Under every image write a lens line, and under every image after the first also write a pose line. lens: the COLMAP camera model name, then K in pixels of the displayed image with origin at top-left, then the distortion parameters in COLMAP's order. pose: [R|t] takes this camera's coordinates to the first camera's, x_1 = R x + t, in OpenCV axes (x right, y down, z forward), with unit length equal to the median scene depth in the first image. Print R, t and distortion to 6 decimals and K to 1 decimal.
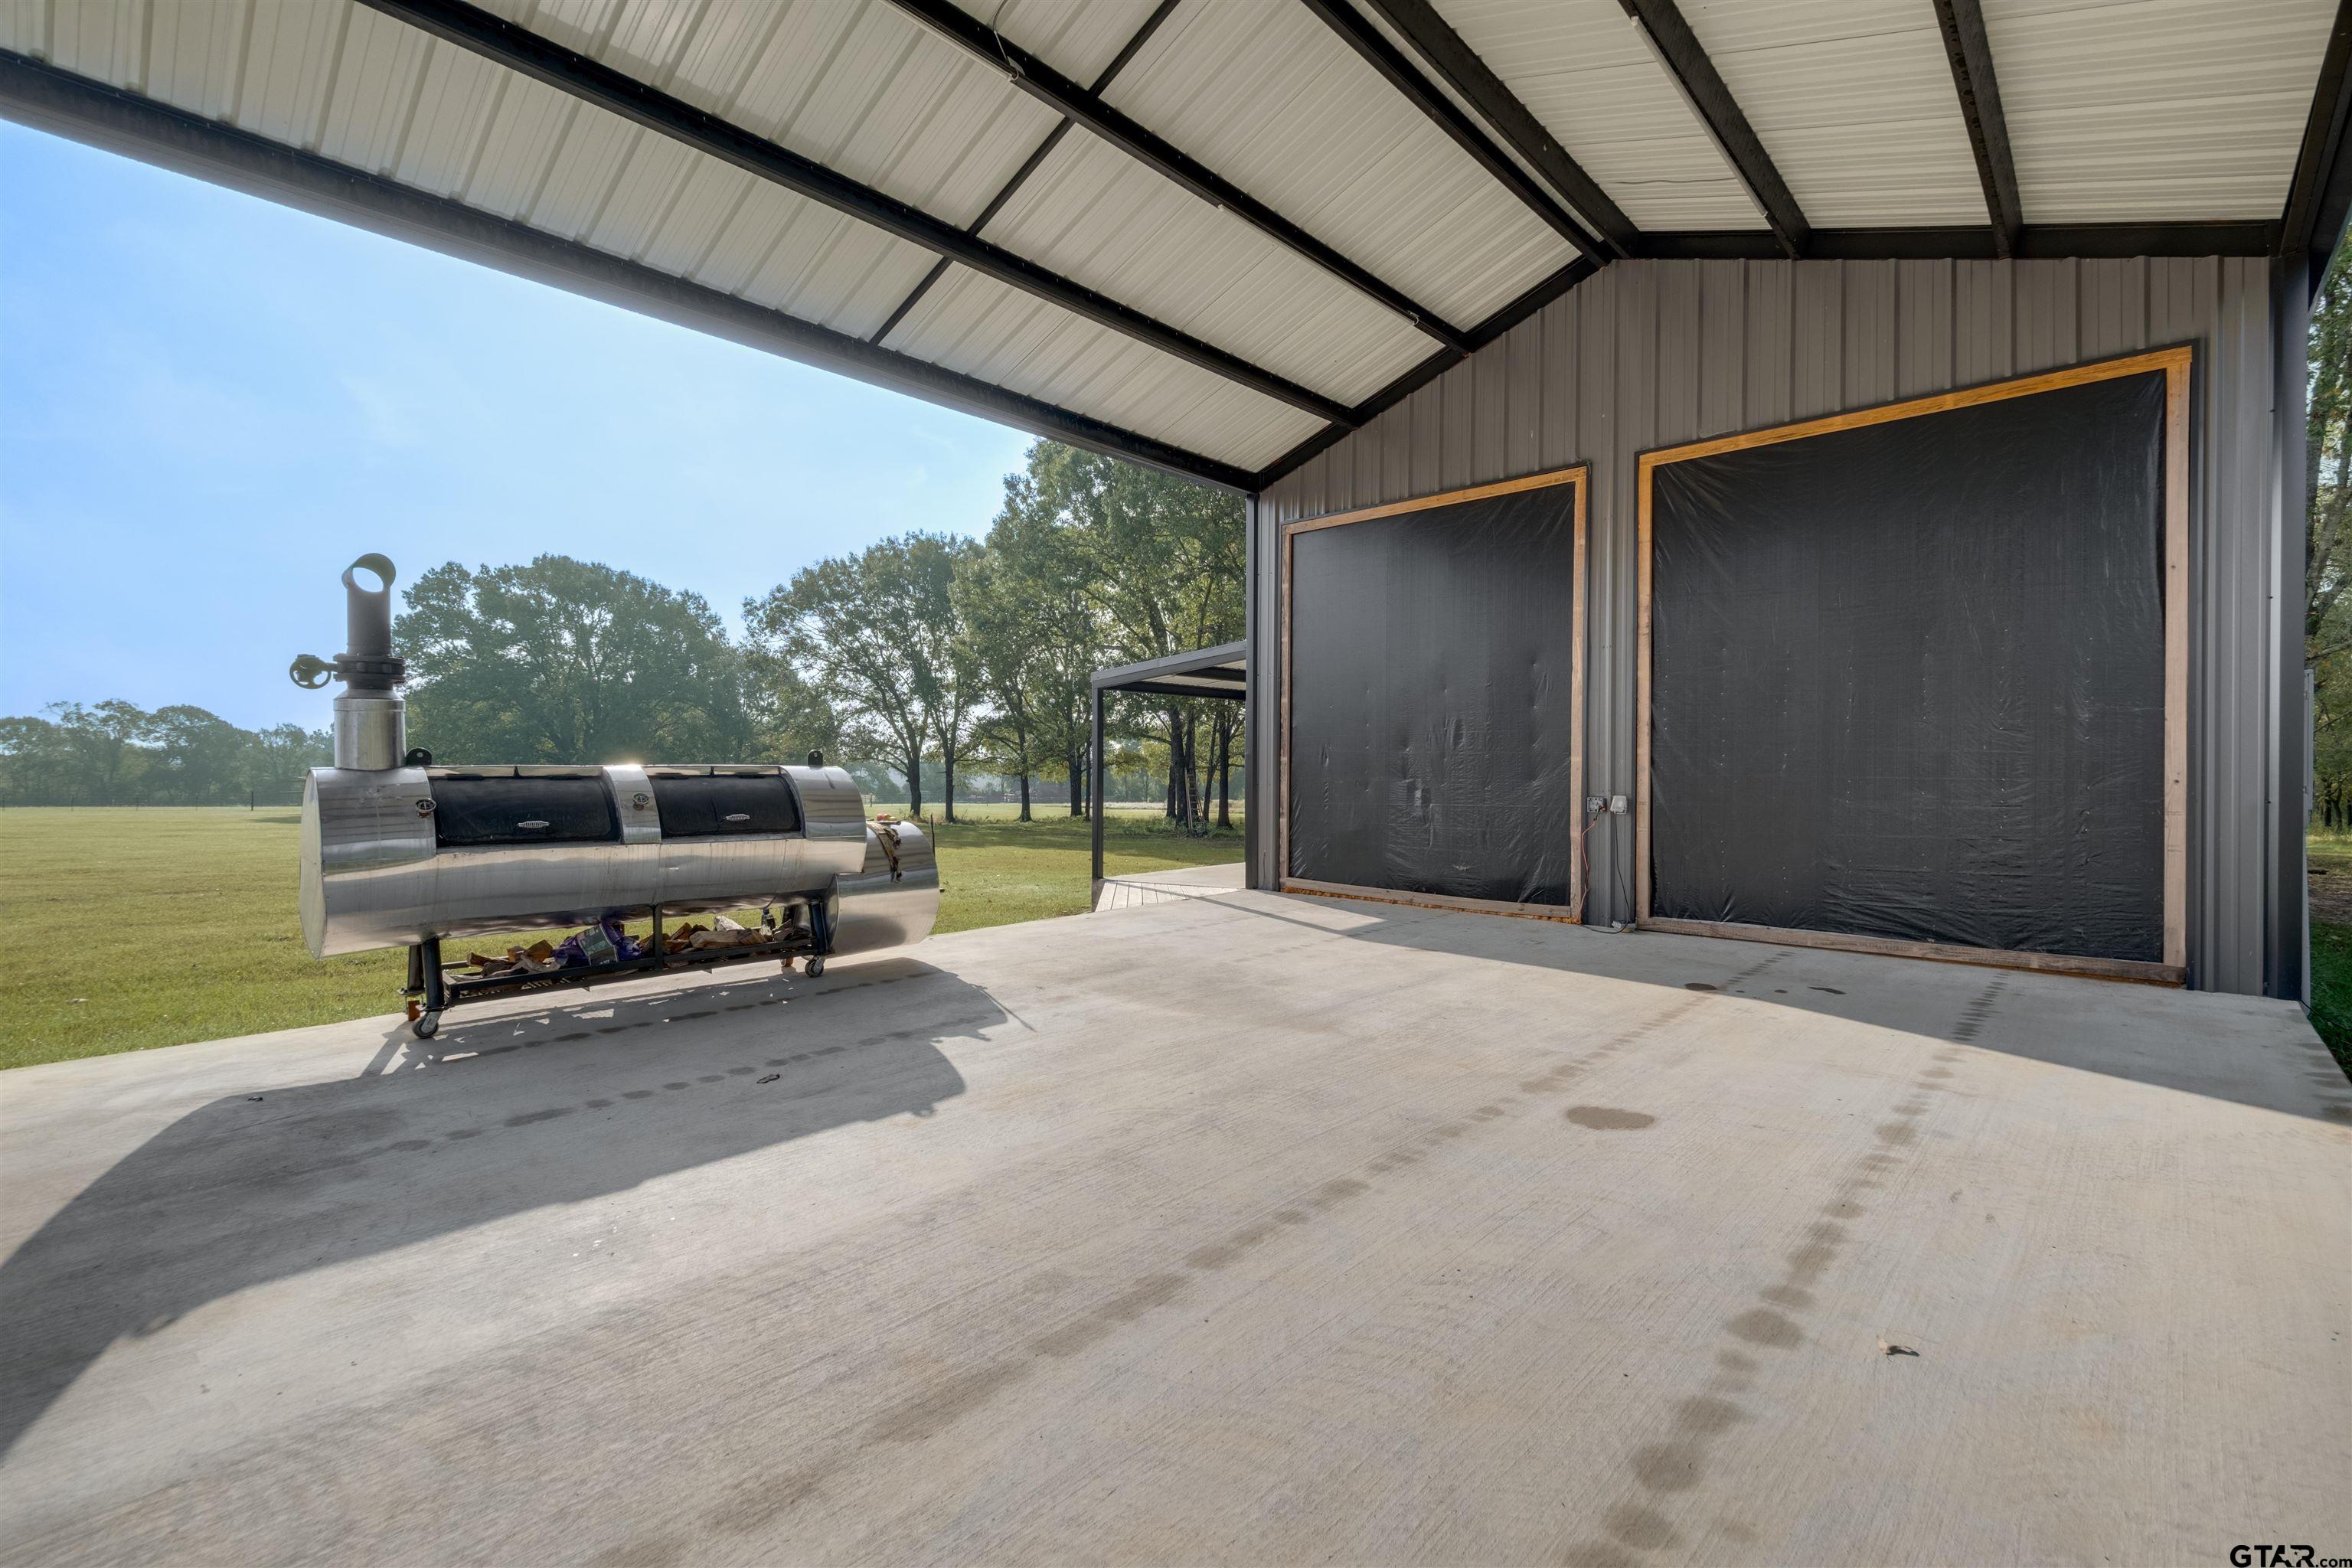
lens RADIAL K [[1008.0, 0, 1175.7], [0, 1008.0, 775.2], [0, 0, 1]] dist [-0.001052, -0.001019]
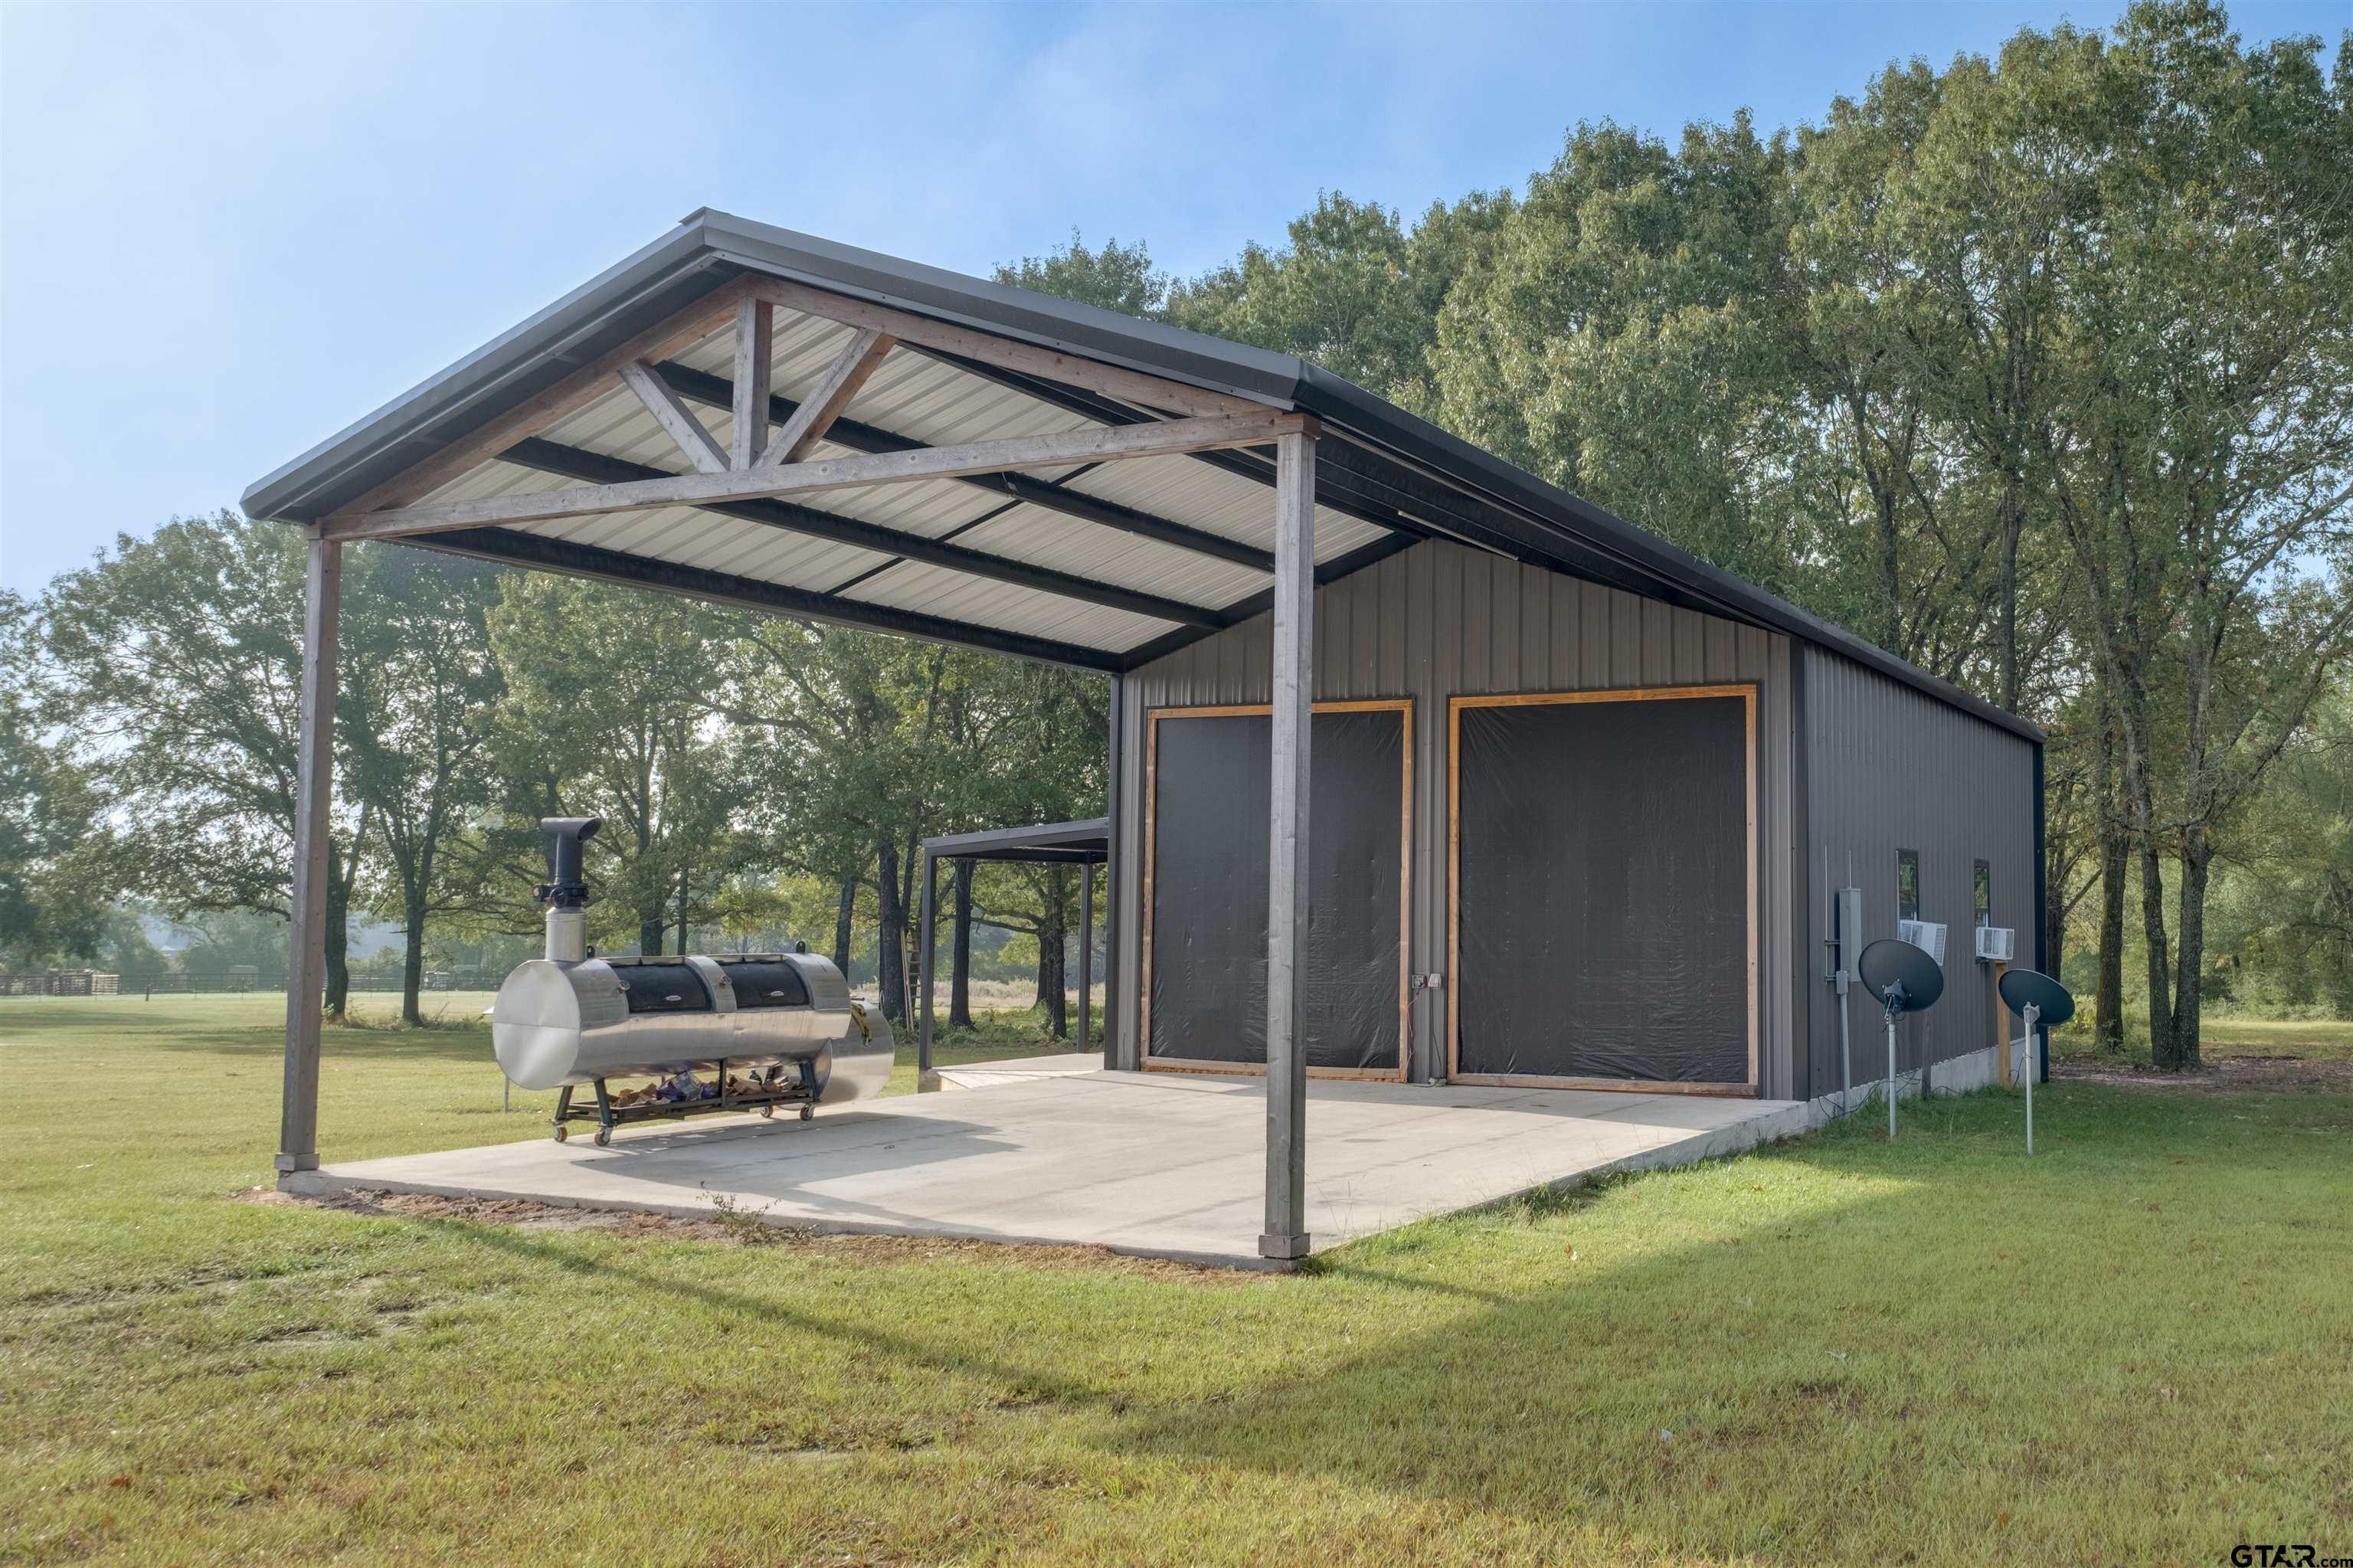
lens RADIAL K [[2112.7, 0, 1408.9], [0, 2112.7, 726.5], [0, 0, 1]] dist [0.017463, 0.012481]
pose [[0.957069, 0.029461, 0.288361, -0.326216], [-0.001915, 0.995443, -0.095344, -0.032667], [-0.289855, 0.090698, 0.952763, -1.411094]]
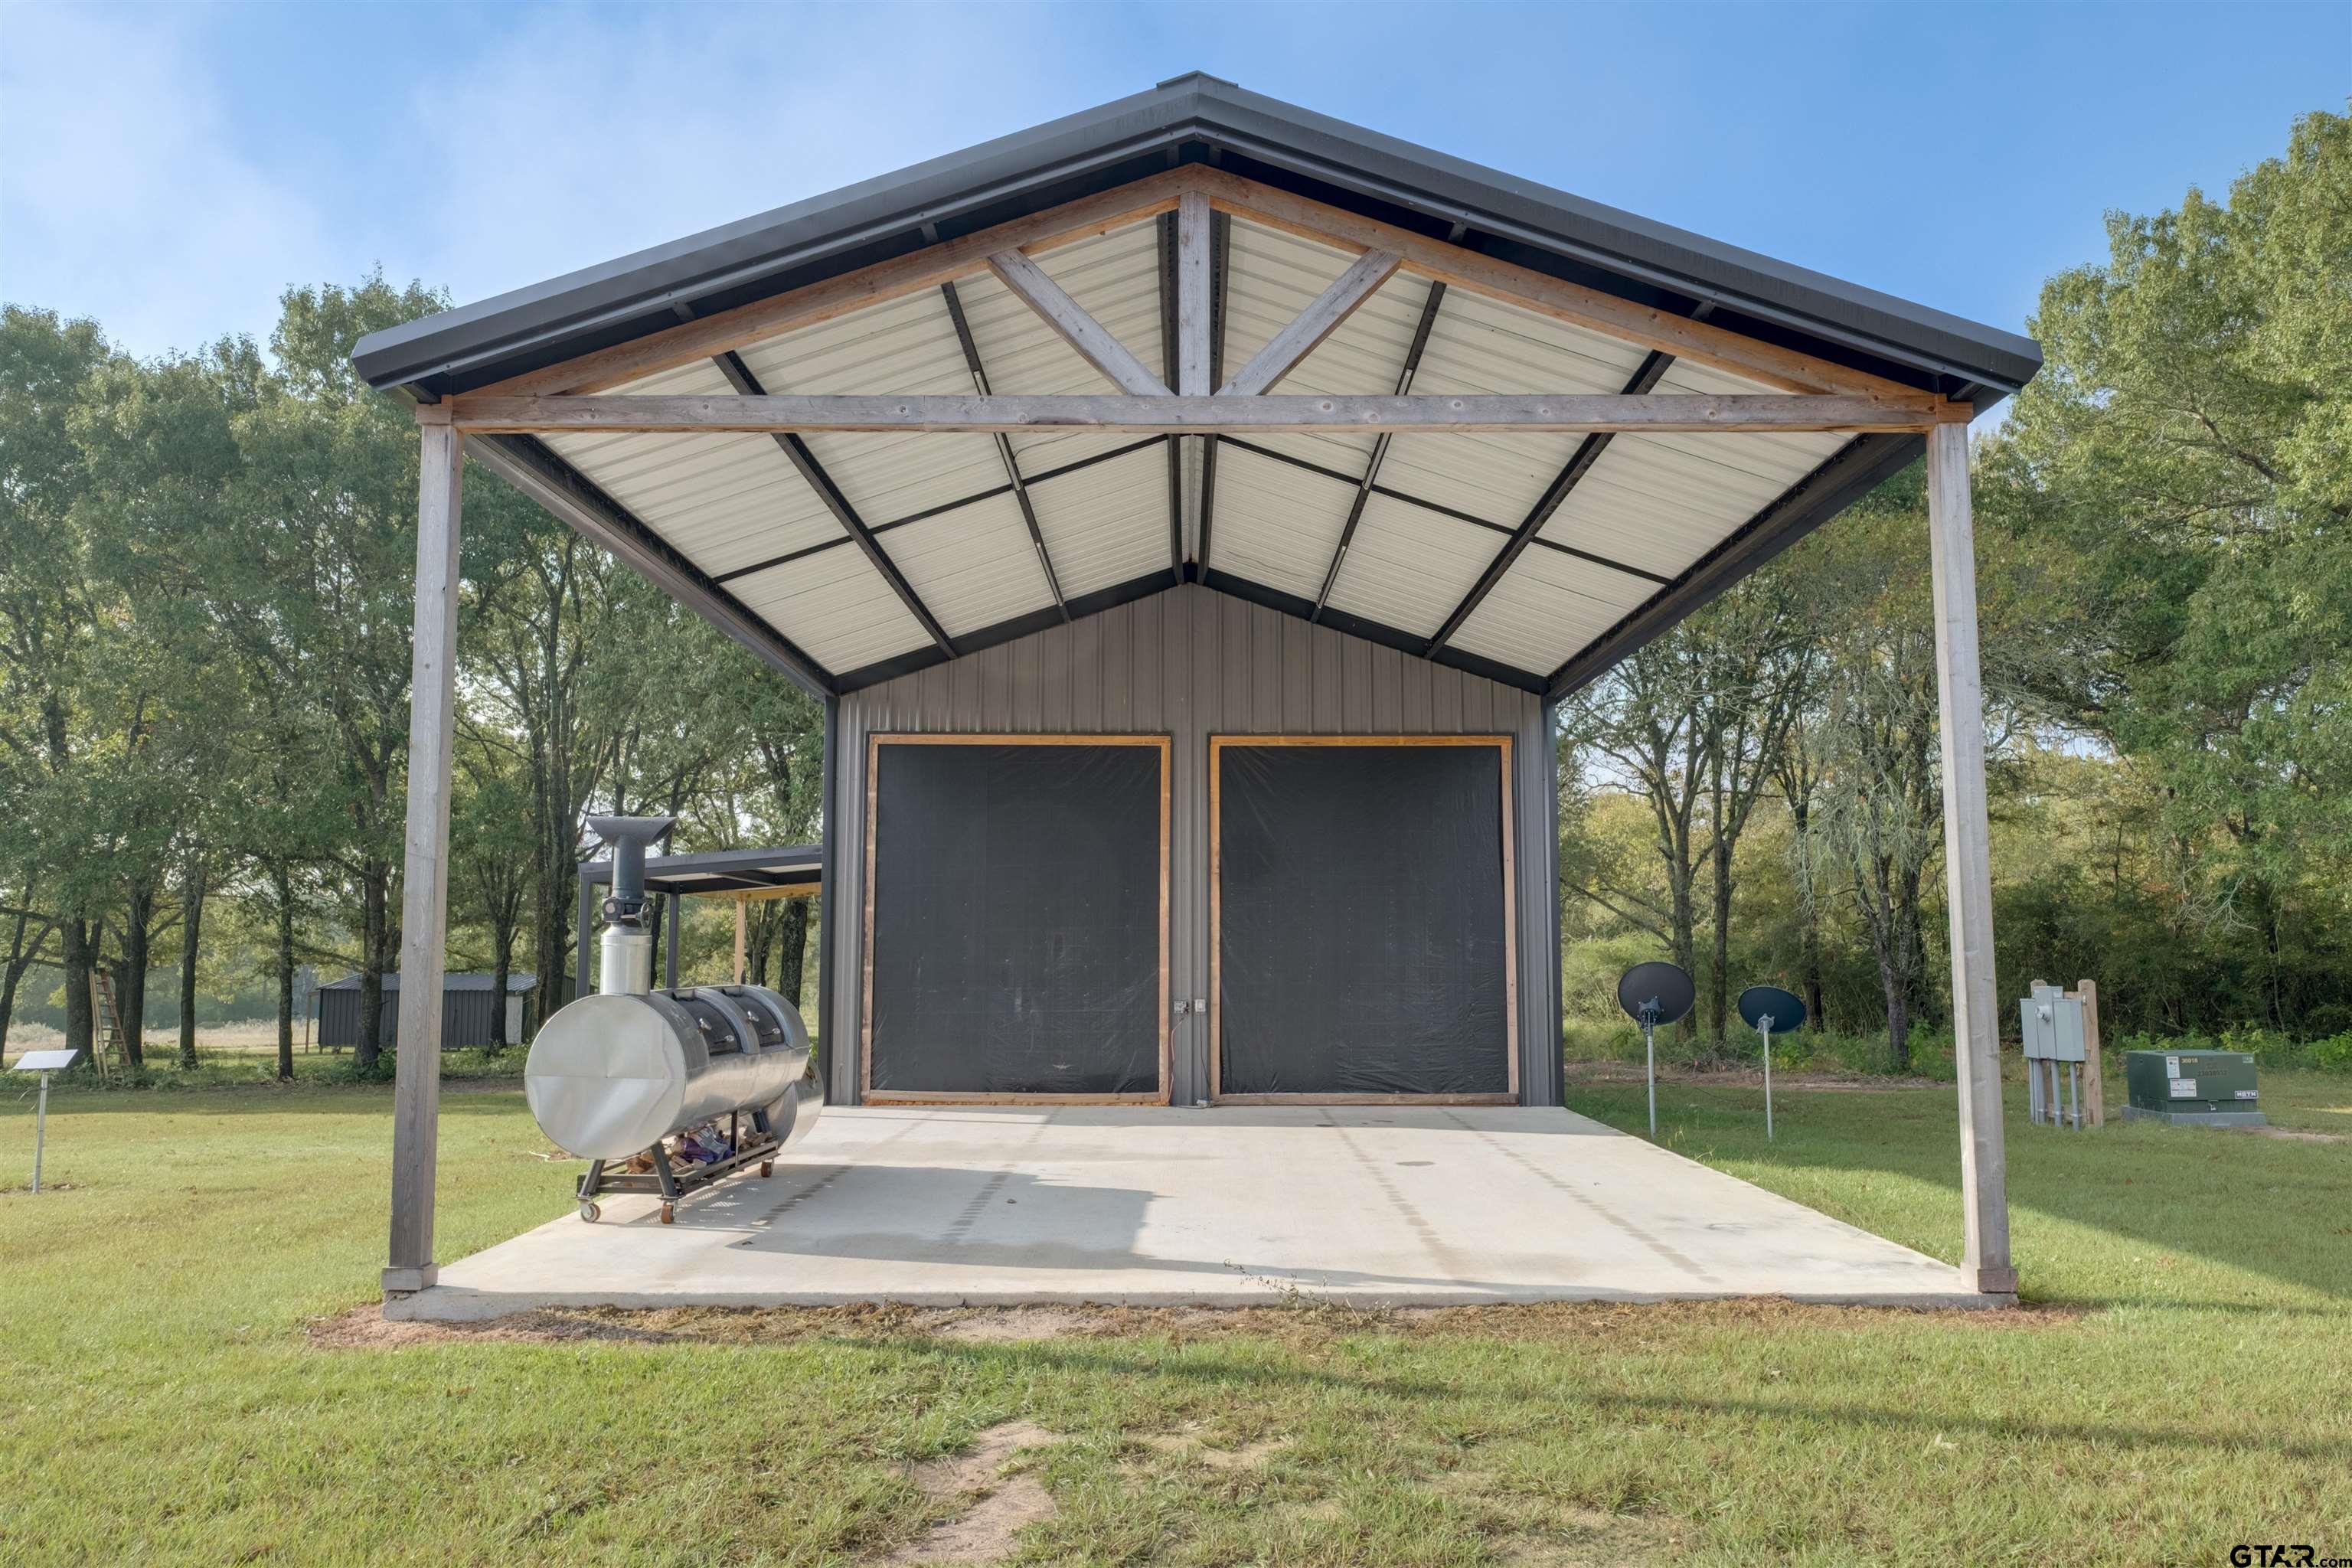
lens RADIAL K [[1728.8, 0, 1176.0], [0, 1728.8, 784.0], [0, 0, 1]] dist [0.009362, 0.002482]
pose [[0.737767, 0.066795, 0.671743, -1.032854], [0.005429, 0.994473, -0.104849, -0.020777], [-0.675034, 0.081001, 0.733327, -0.581858]]
